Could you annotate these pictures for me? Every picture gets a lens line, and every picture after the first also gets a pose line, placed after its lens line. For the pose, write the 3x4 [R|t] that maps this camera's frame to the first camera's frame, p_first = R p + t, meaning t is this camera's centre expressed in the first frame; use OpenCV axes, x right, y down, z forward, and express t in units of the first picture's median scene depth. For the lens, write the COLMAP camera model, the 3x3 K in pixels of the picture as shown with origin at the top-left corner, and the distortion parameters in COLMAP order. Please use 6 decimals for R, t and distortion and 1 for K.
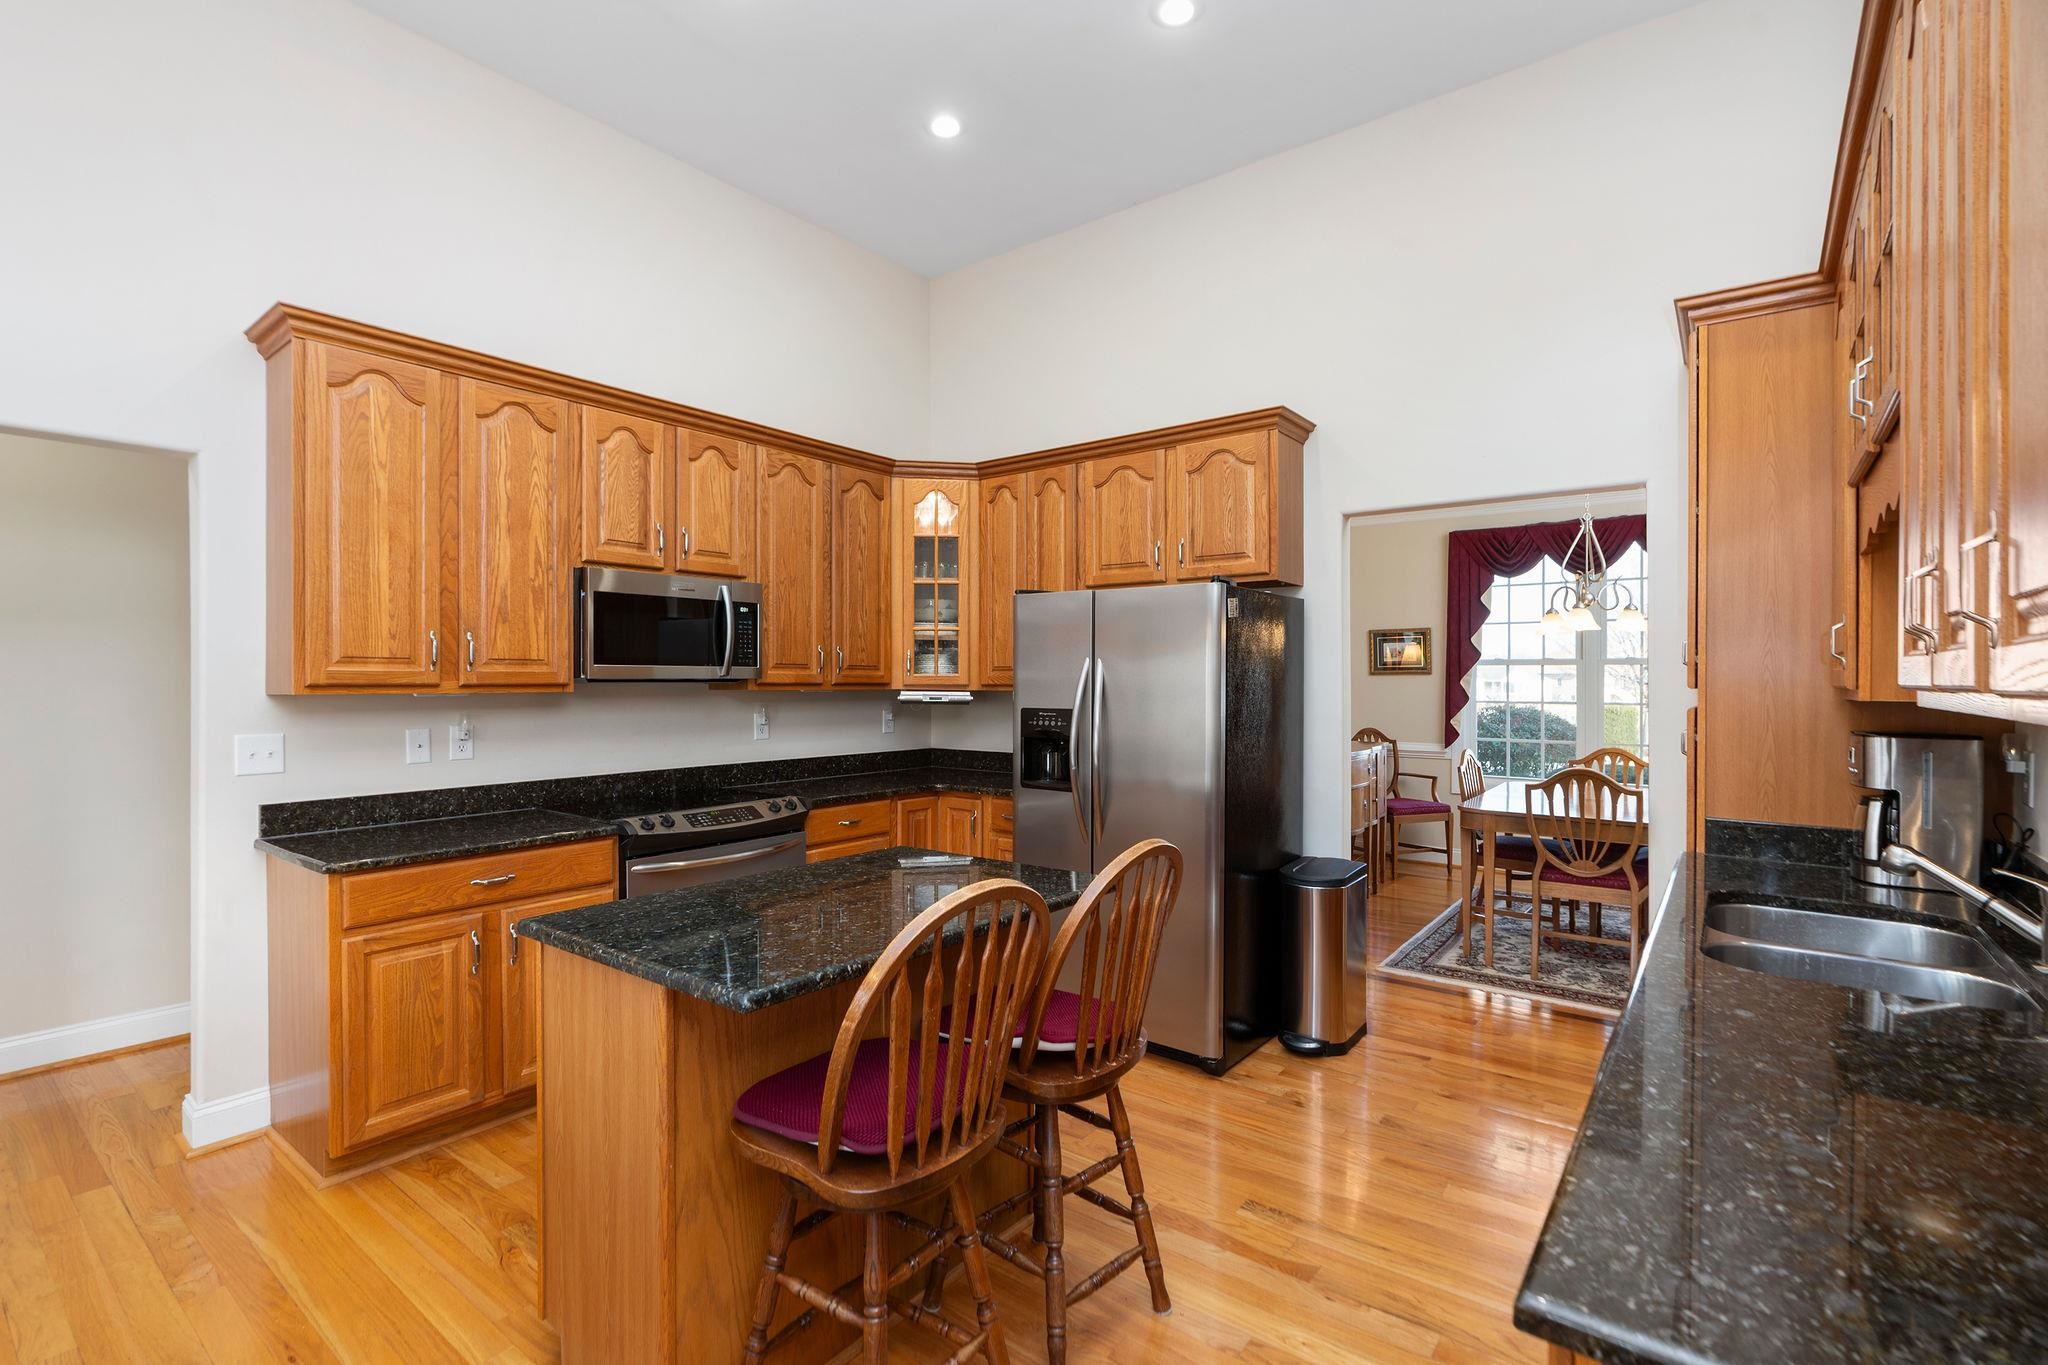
lens RADIAL K [[942.6, 0, 1020.3], [0, 942.6, 682.2], [0, 0, 1]] dist [-0.001000, 0.000023]
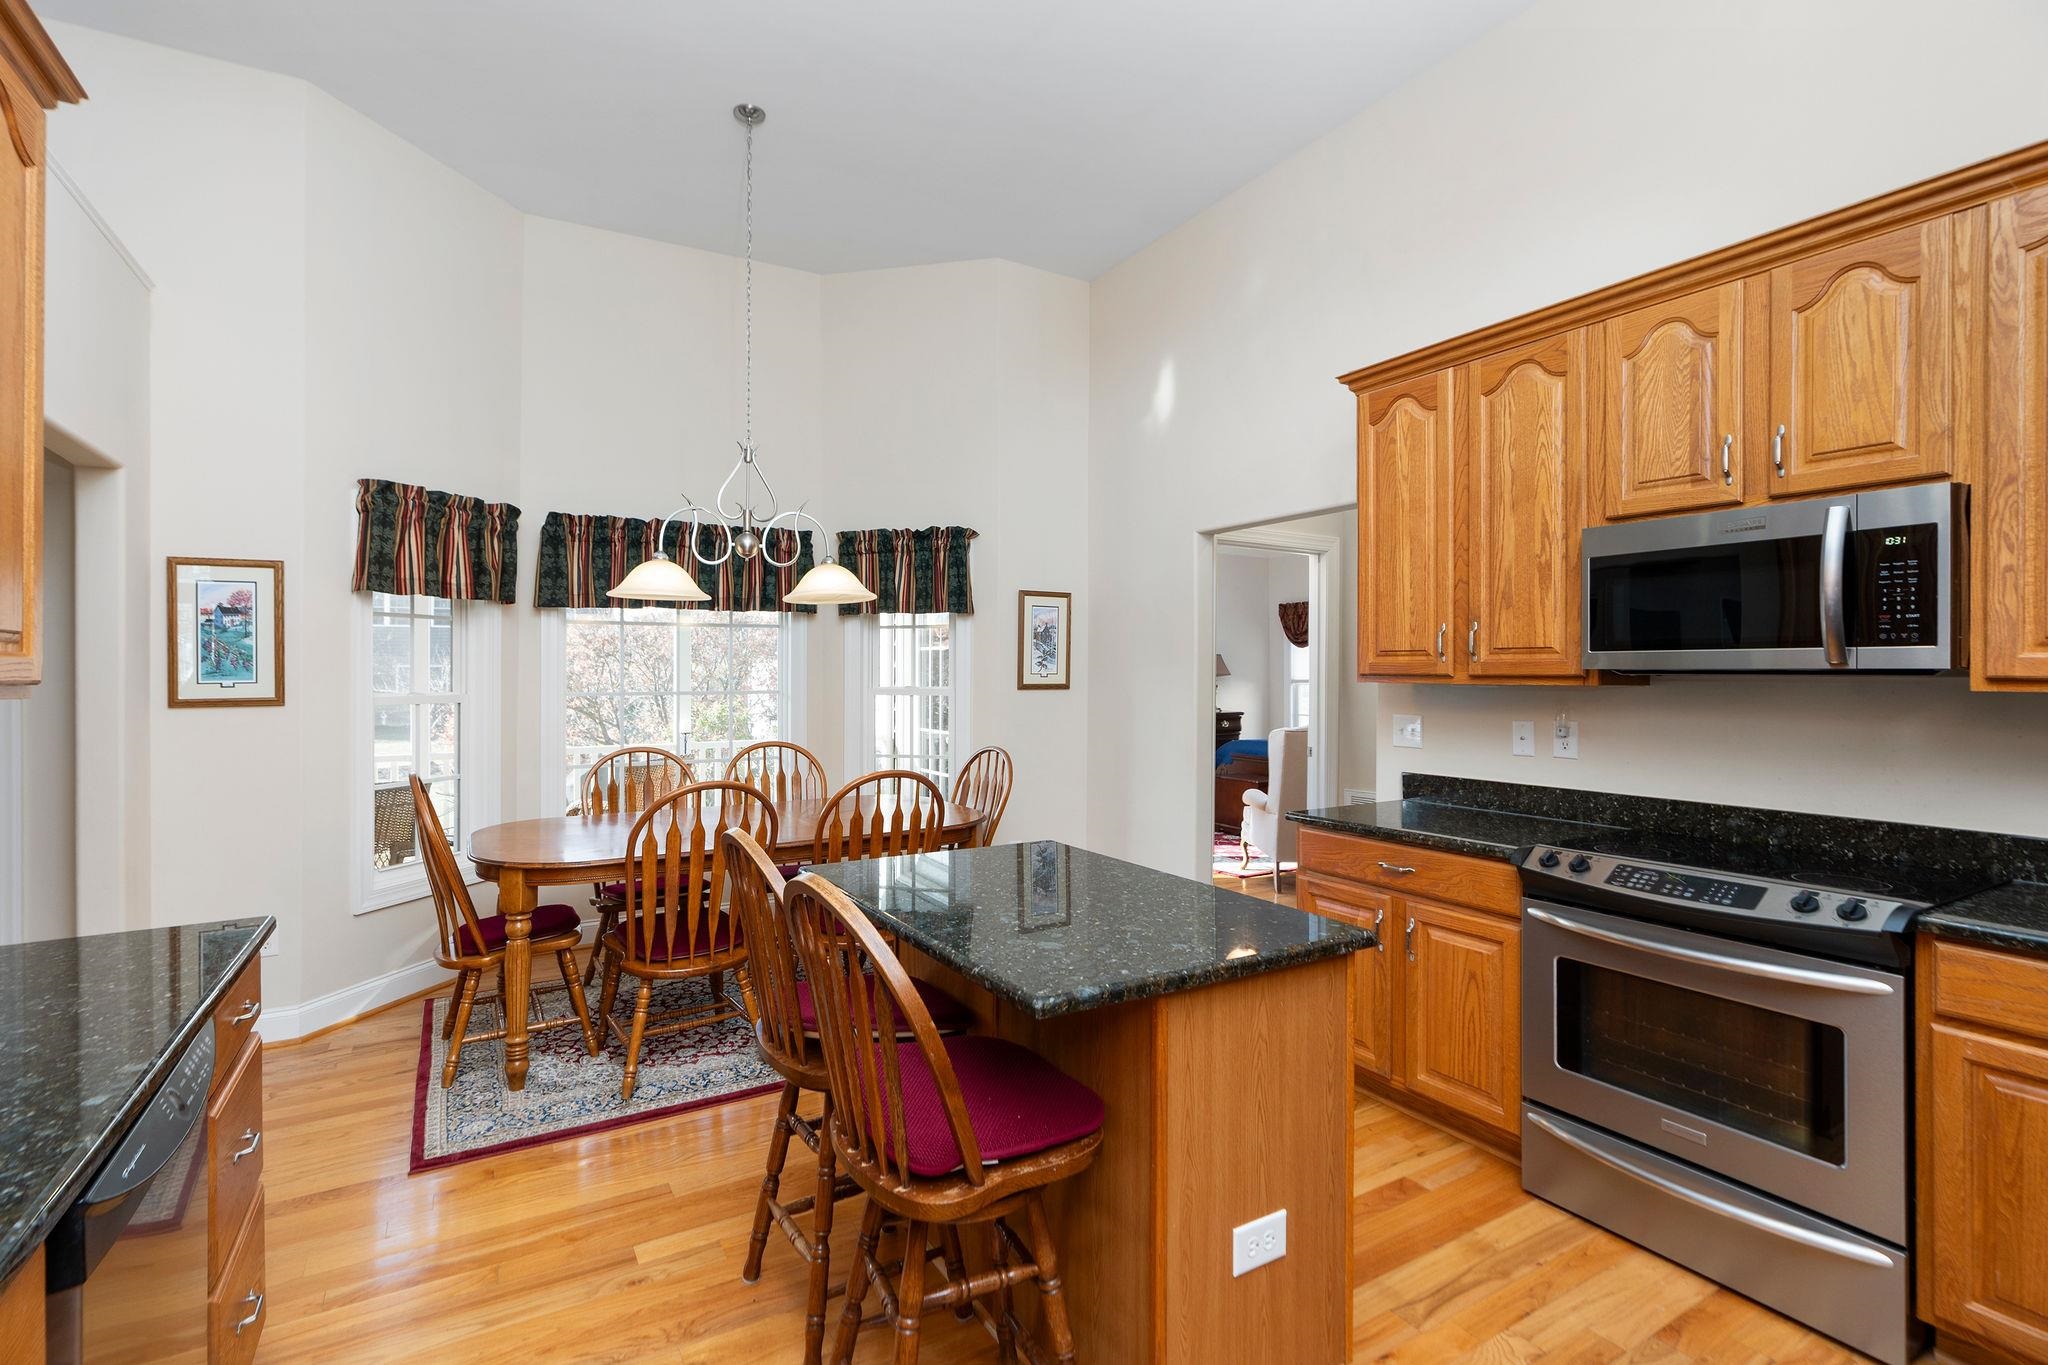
lens RADIAL K [[942.6, 0, 1017.2], [0, 942.6, 678.8], [0, 0, 1]] dist [-0.001000, 0.000023]
pose [[-0.367772, 0.004156, -0.929907, 0.469325], [-0.007463, 0.999945, 0.007421, 0.001962], [0.929886, 0.009669, -0.367720, 0.874186]]
